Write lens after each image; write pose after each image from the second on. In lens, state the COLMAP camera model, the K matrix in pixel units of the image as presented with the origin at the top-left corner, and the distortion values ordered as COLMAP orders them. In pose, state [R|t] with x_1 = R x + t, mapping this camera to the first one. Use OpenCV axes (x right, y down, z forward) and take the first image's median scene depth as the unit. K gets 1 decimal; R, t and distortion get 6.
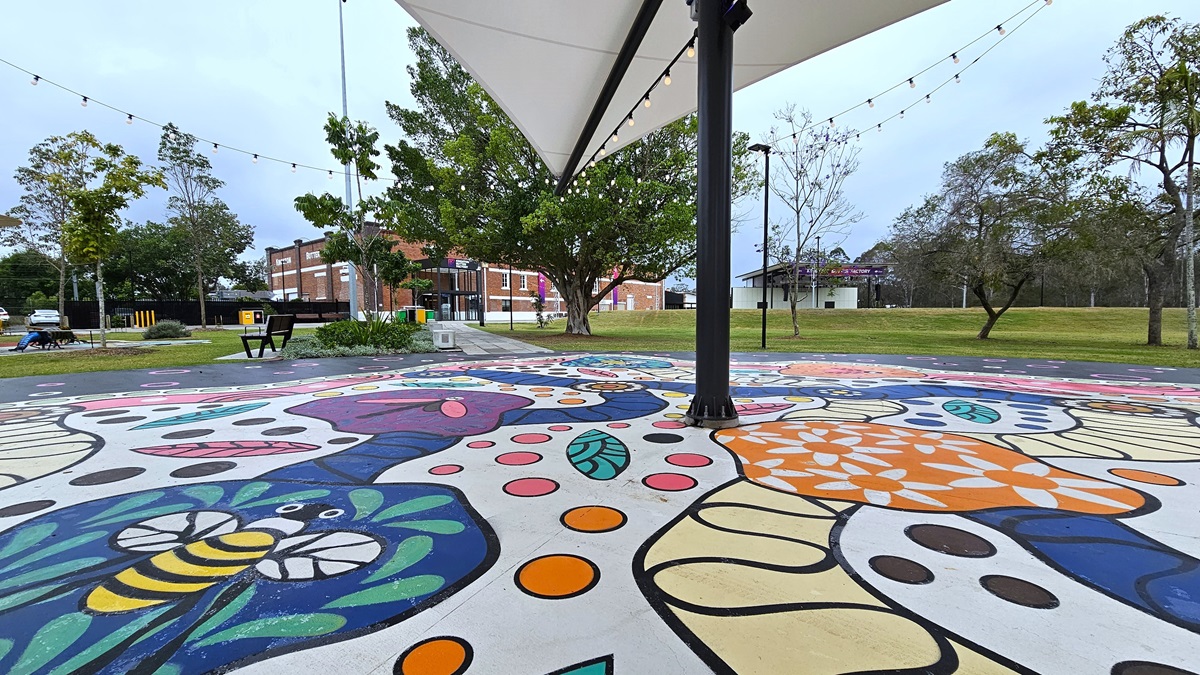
lens RADIAL K [[491.9, 0, 597.9], [0, 491.9, 355.5], [0, 0, 1]] dist [-0.002301, 0.000174]
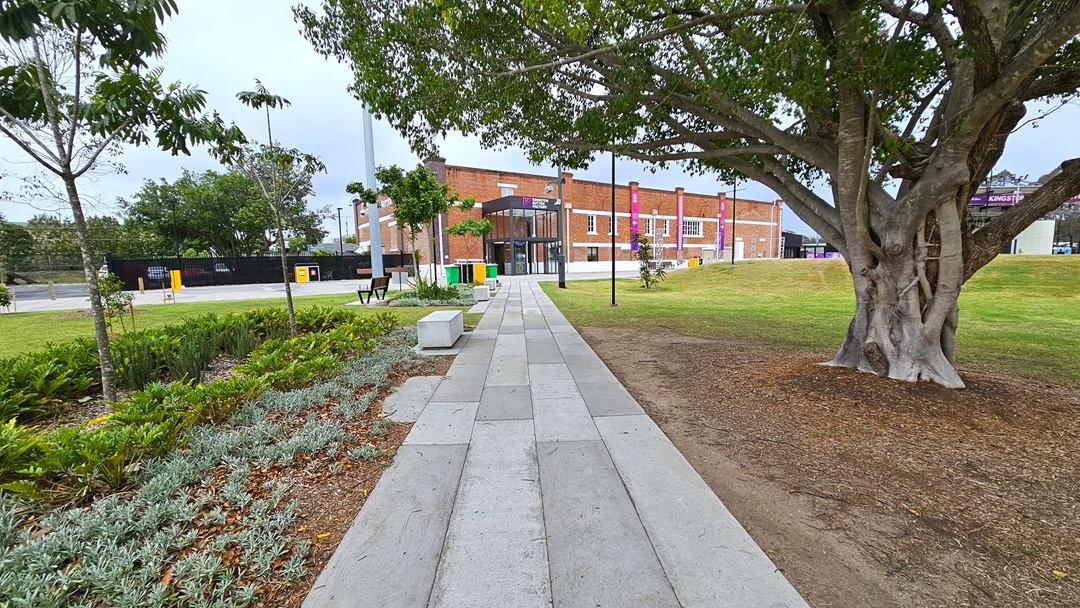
lens RADIAL K [[442.7, 0, 538.1], [0, 442.7, 320.2], [0, 0, 1]] dist [-0.002301, 0.000174]
pose [[0.957359, 0.025174, -0.287803, -0.061553], [-0.009919, 0.998473, 0.054342, -0.032857], [0.288732, -0.049170, 0.956147, 0.278655]]
